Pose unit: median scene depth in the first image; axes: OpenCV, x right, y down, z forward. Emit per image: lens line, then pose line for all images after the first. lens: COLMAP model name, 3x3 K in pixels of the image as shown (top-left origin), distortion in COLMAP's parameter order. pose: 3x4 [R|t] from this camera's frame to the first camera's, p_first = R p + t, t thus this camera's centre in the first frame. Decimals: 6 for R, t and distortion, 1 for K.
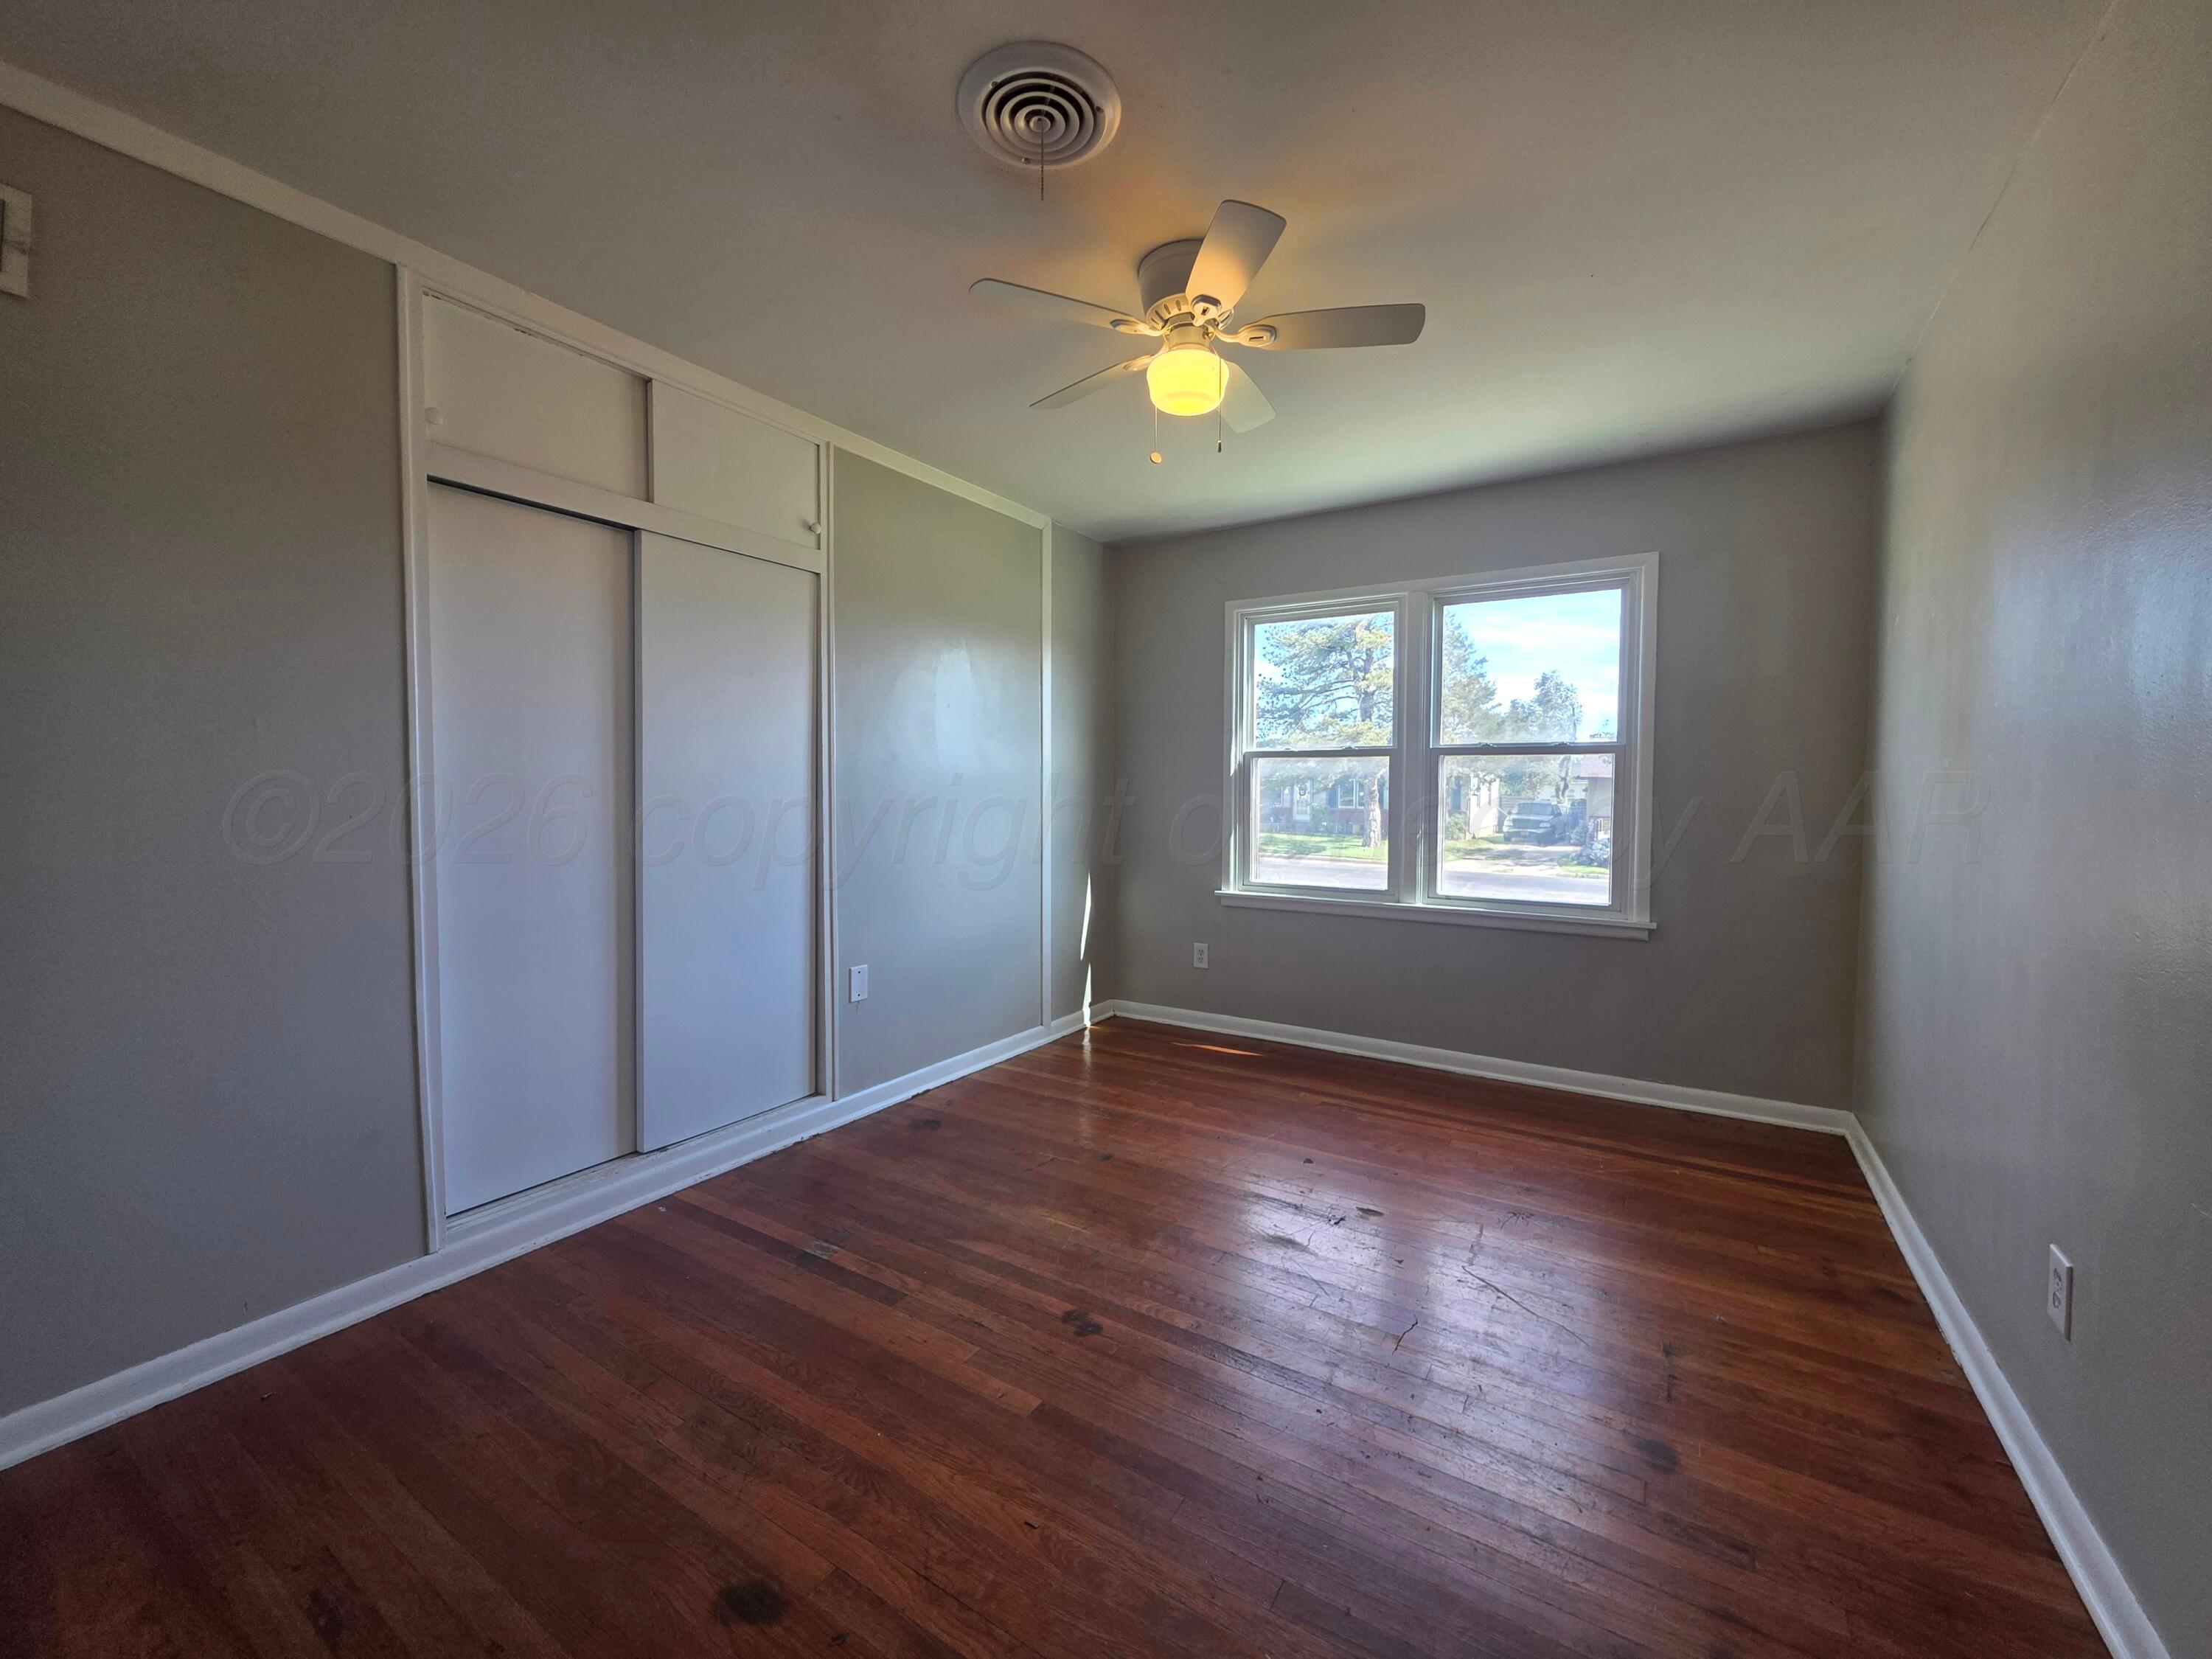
lens RADIAL K [[883.2, 0, 1106.9], [0, 883.2, 815.7], [0, 0, 1]] dist [0.002214, 0.000203]
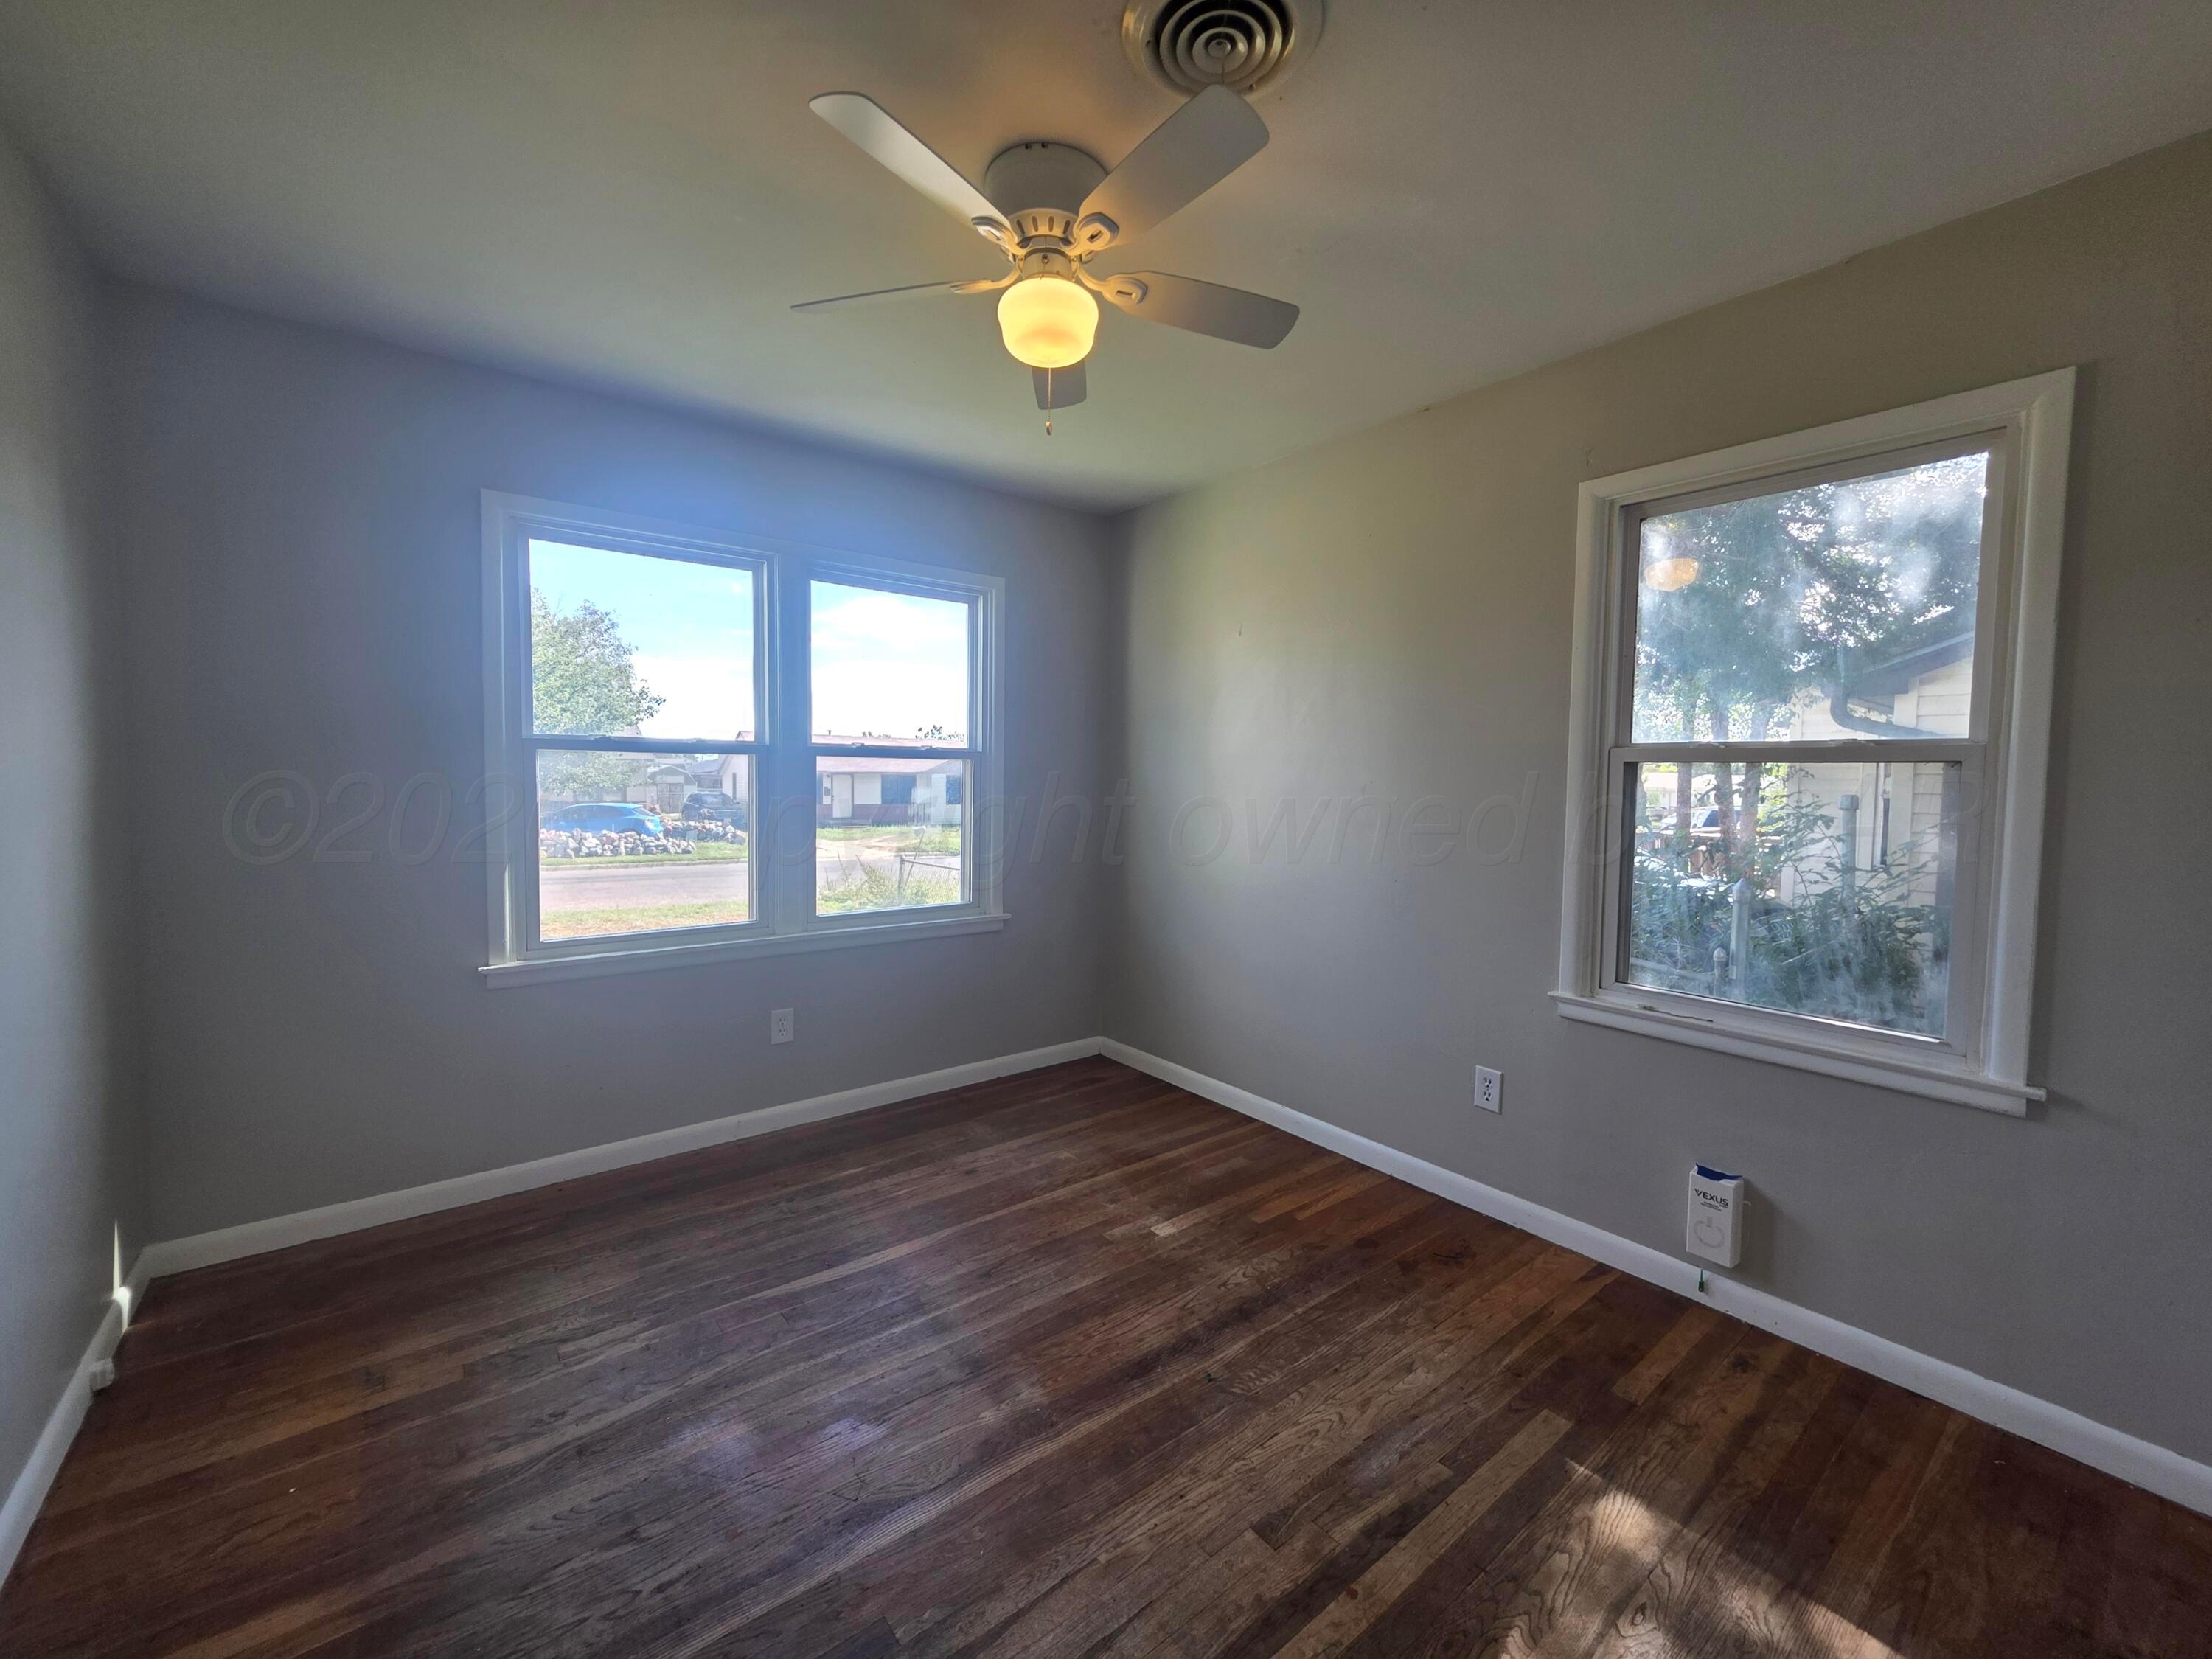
lens RADIAL K [[883.2, 0, 1106.9], [0, 883.2, 815.7], [0, 0, 1]] dist [0.002214, 0.000203]
pose [[0.355353, -0.040027, 0.933875, -0.335086], [0.021965, 0.999164, 0.034467, -0.035564], [-0.934474, 0.008264, 0.355935, 0.445114]]
